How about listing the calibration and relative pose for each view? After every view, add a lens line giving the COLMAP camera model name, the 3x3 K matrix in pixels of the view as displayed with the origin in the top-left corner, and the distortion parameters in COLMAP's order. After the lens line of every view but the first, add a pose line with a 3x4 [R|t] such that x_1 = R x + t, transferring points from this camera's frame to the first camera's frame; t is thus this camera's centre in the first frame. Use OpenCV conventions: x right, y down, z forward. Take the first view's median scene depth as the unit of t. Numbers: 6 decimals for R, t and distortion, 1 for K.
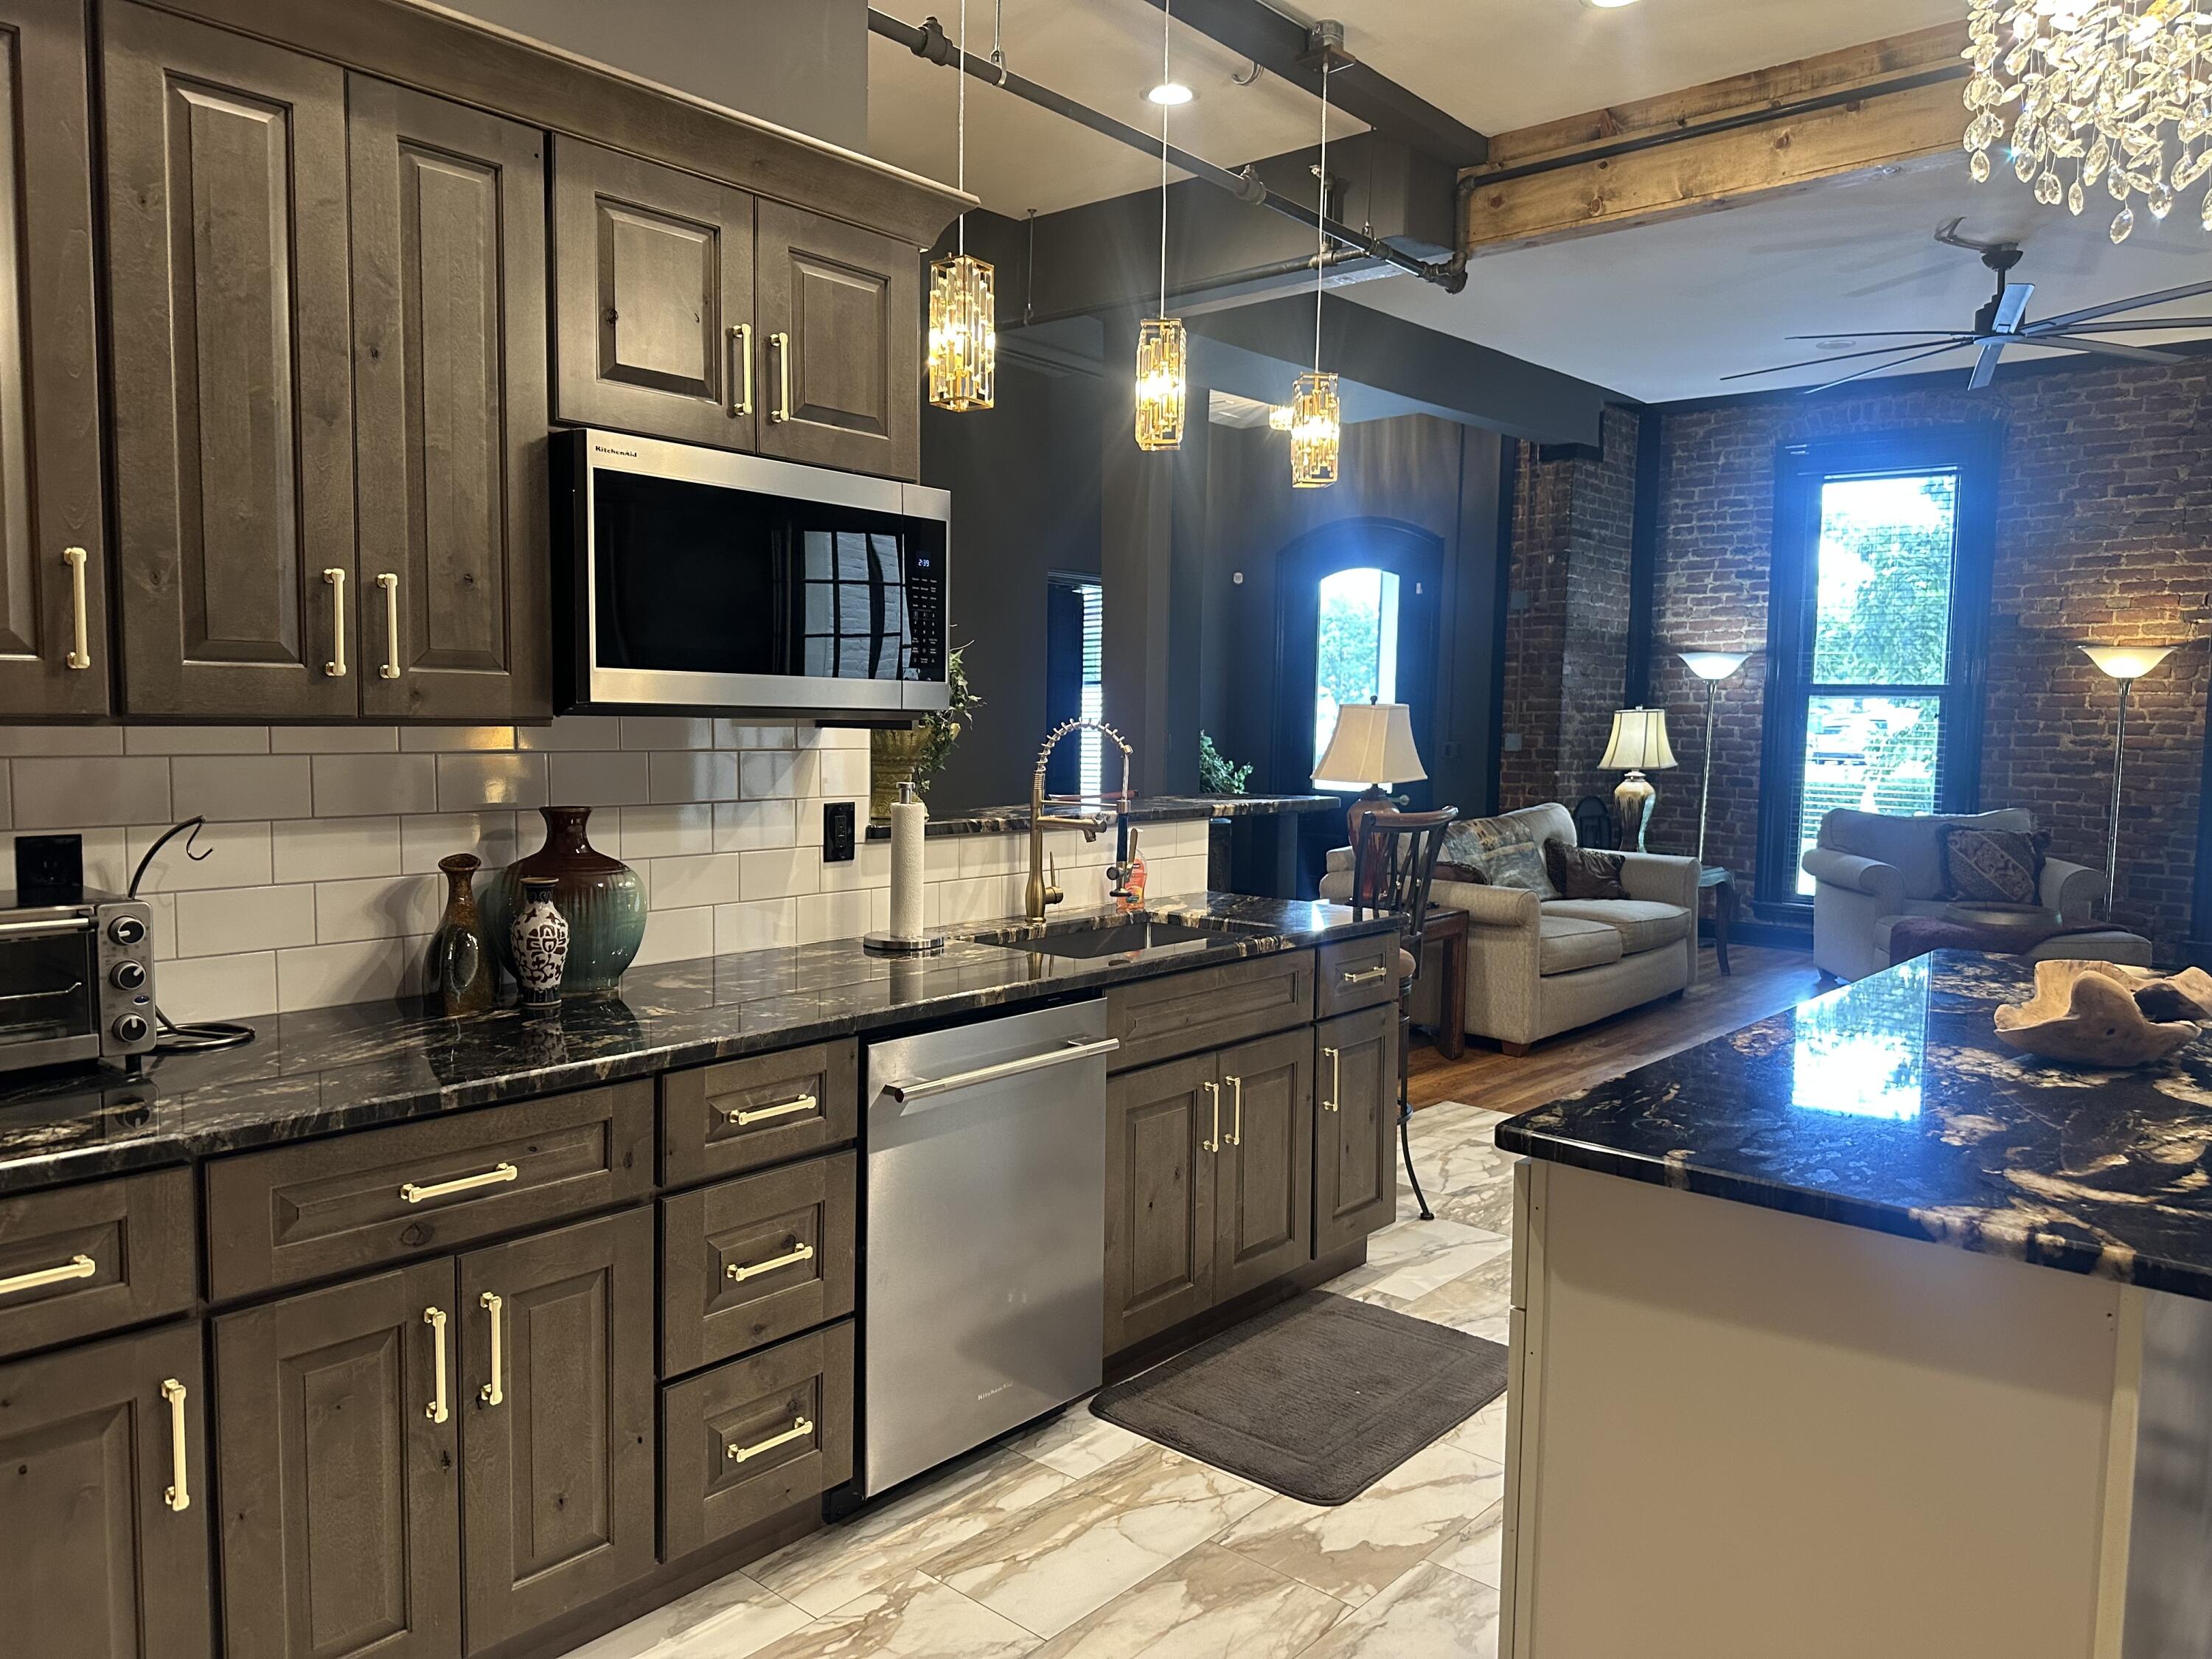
lens RADIAL K [[1553.5, 0, 1088.9], [0, 1553.5, 838.6], [0, 0, 1]] dist [0.062570, -0.075305]
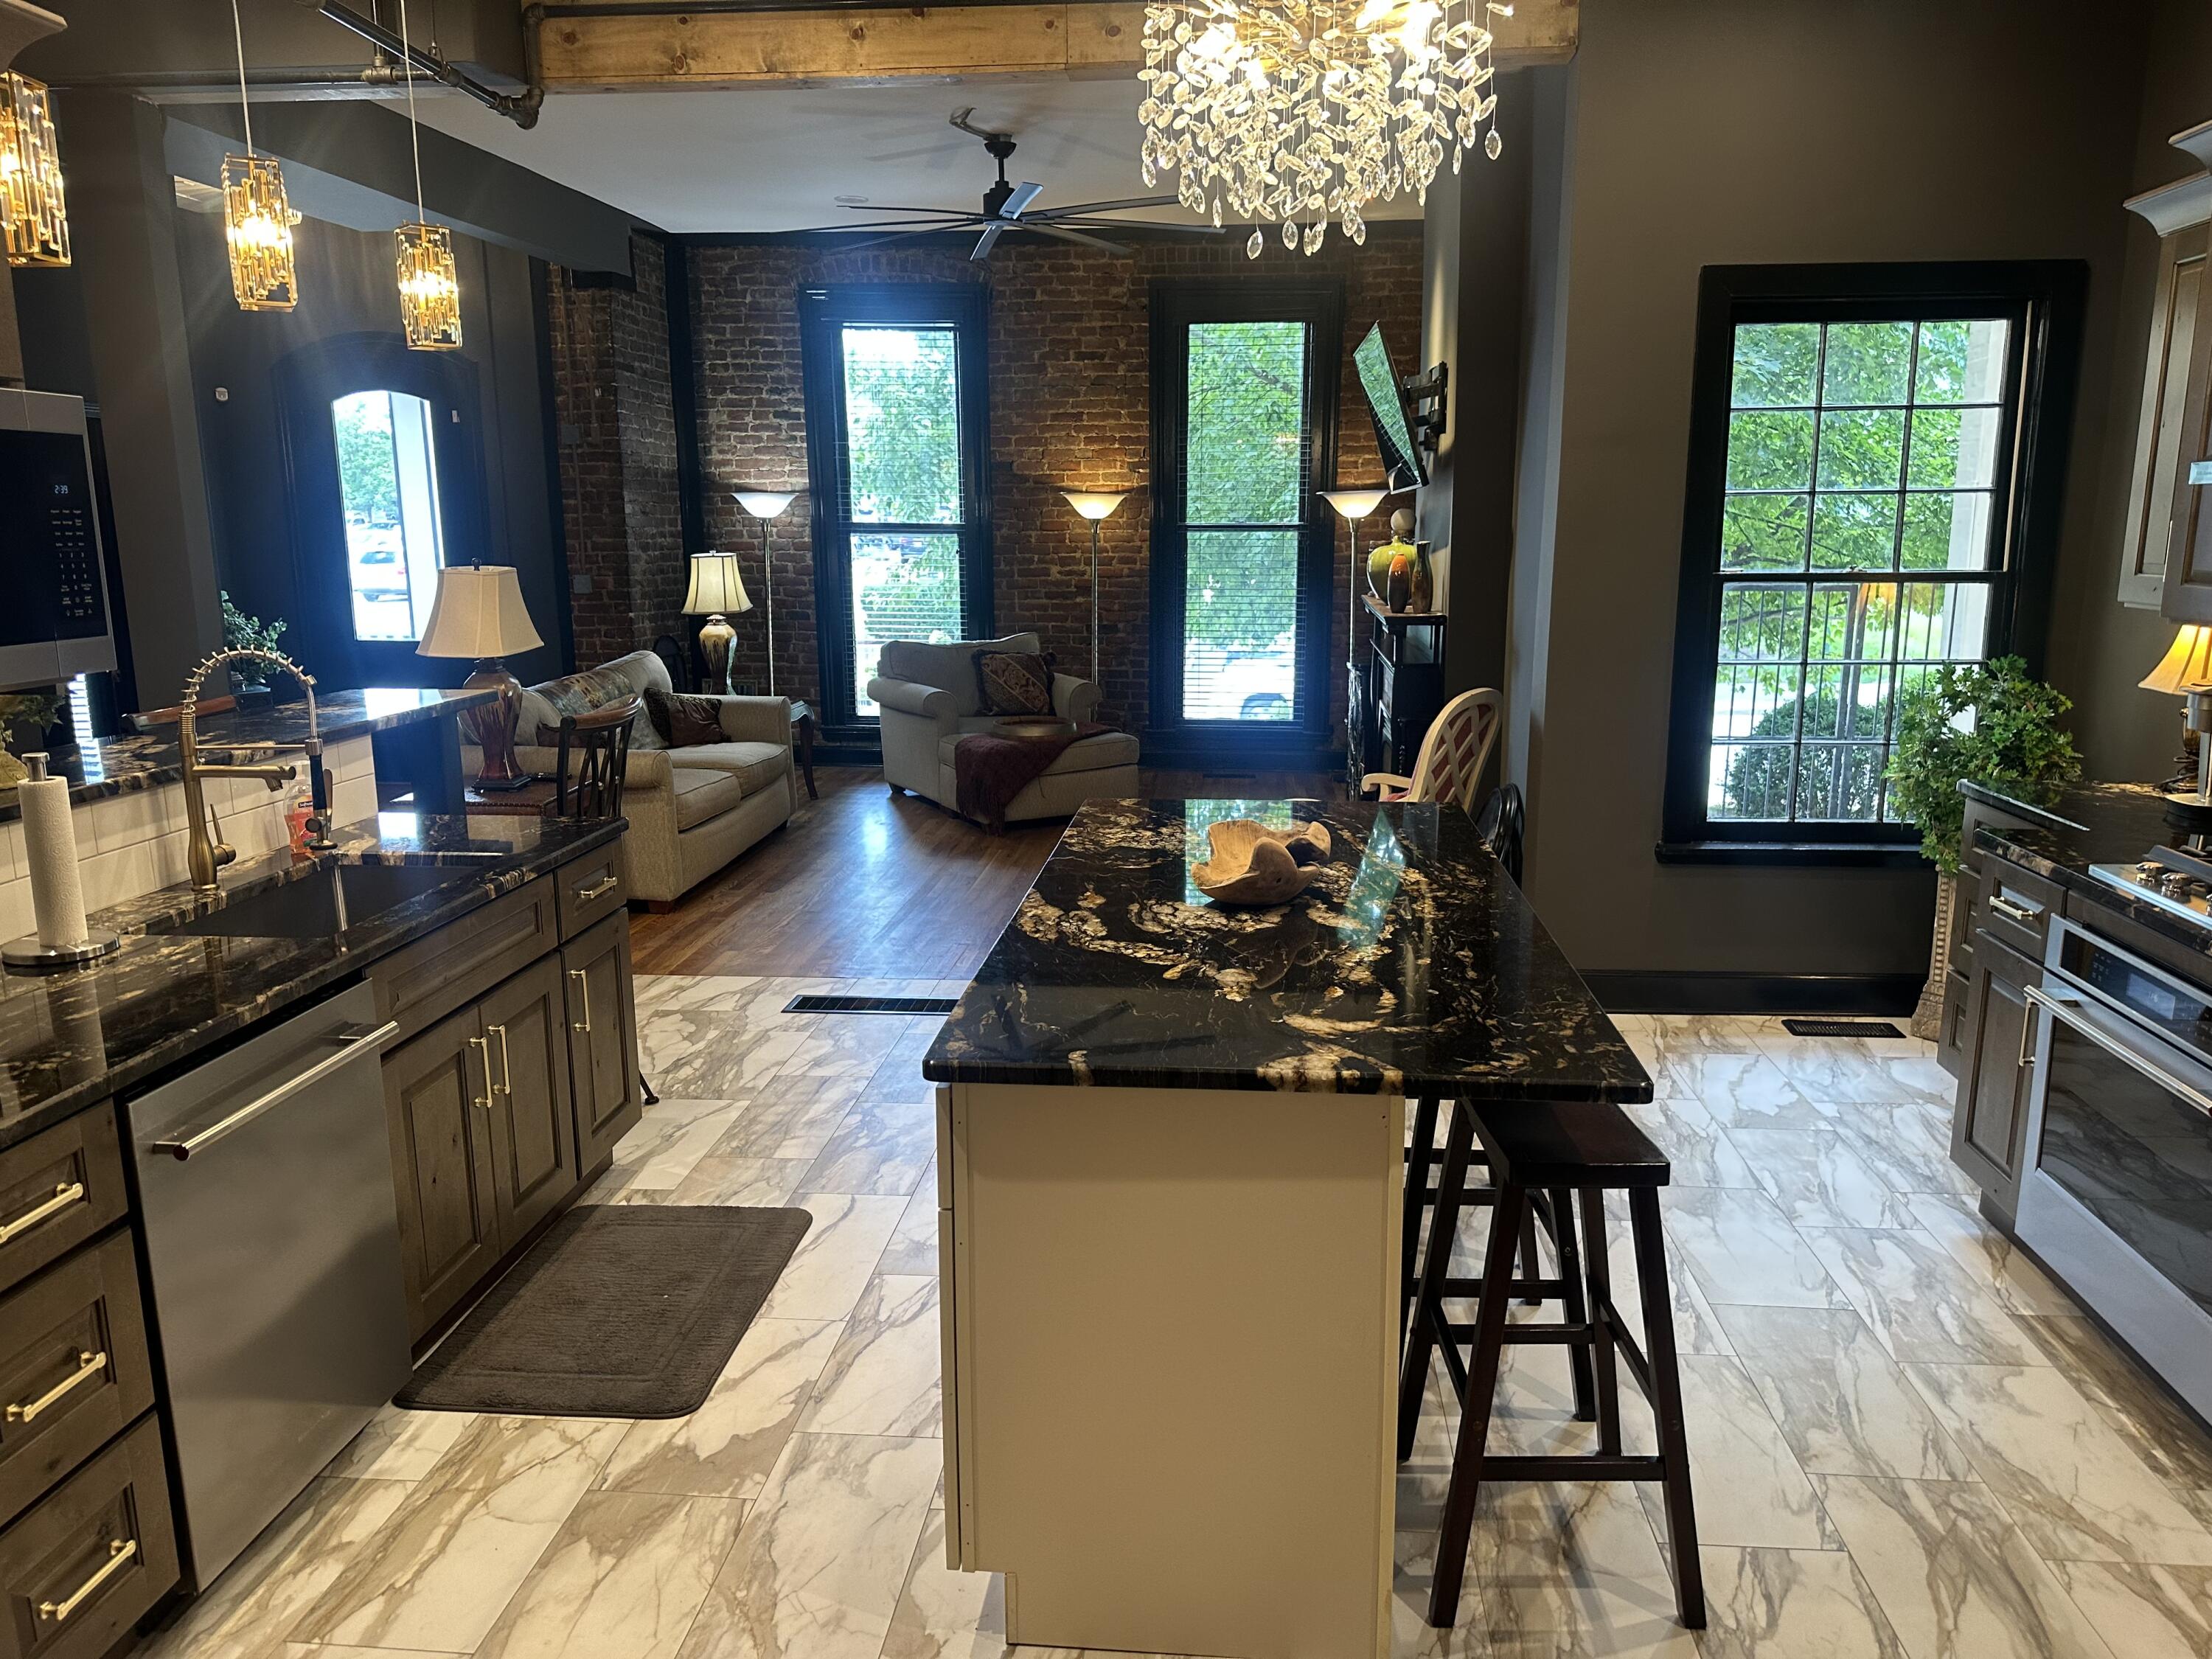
lens RADIAL K [[1553.5, 0, 1117.8], [0, 1553.5, 843.8], [0, 0, 1]] dist [0.062570, -0.075305]
pose [[0.801681, -0.139284, 0.581297, -0.073078], [0.064629, 0.986970, 0.147356, -0.036400], [-0.594247, -0.080564, 0.800237, 0.009531]]
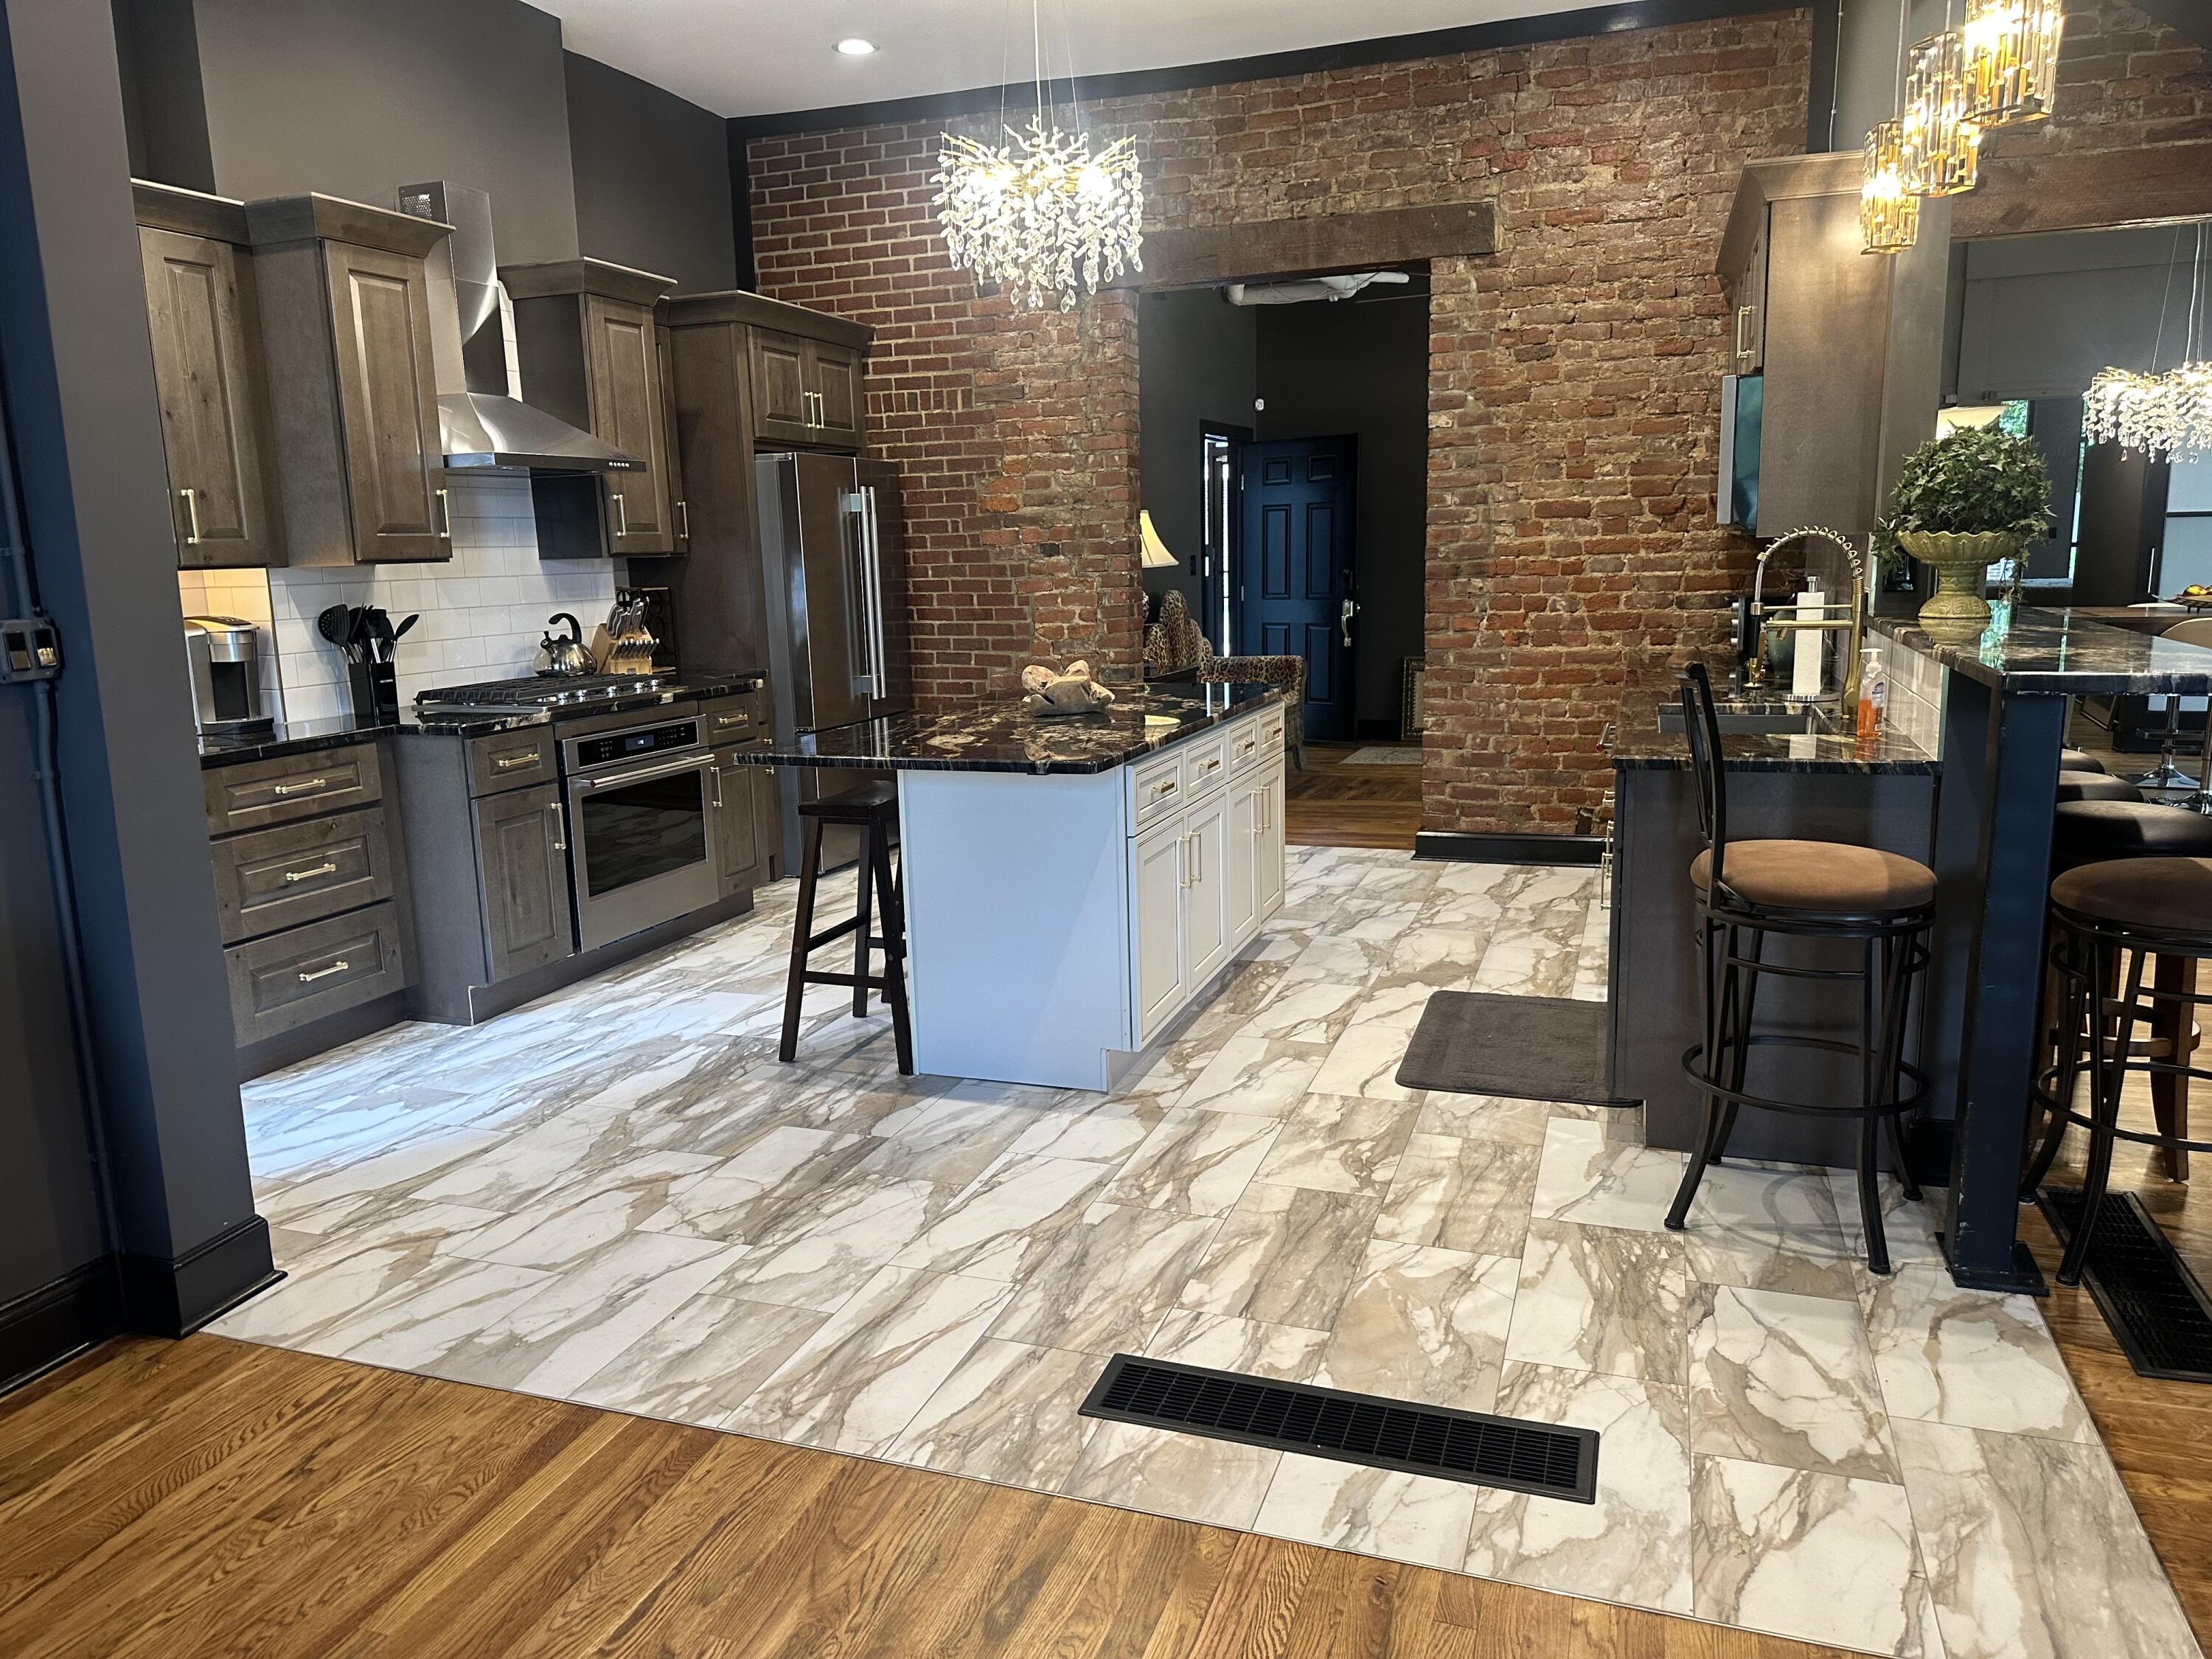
lens RADIAL K [[1553.5, 0, 1099.5], [0, 1553.5, 836.8], [0, 0, 1]] dist [0.062570, -0.075305]
pose [[-0.924338, 0.082193, -0.372616, 0.479187], [-0.017452, 0.966396, 0.256464, -0.077353], [0.381175, 0.243562, -0.891843, 0.998377]]
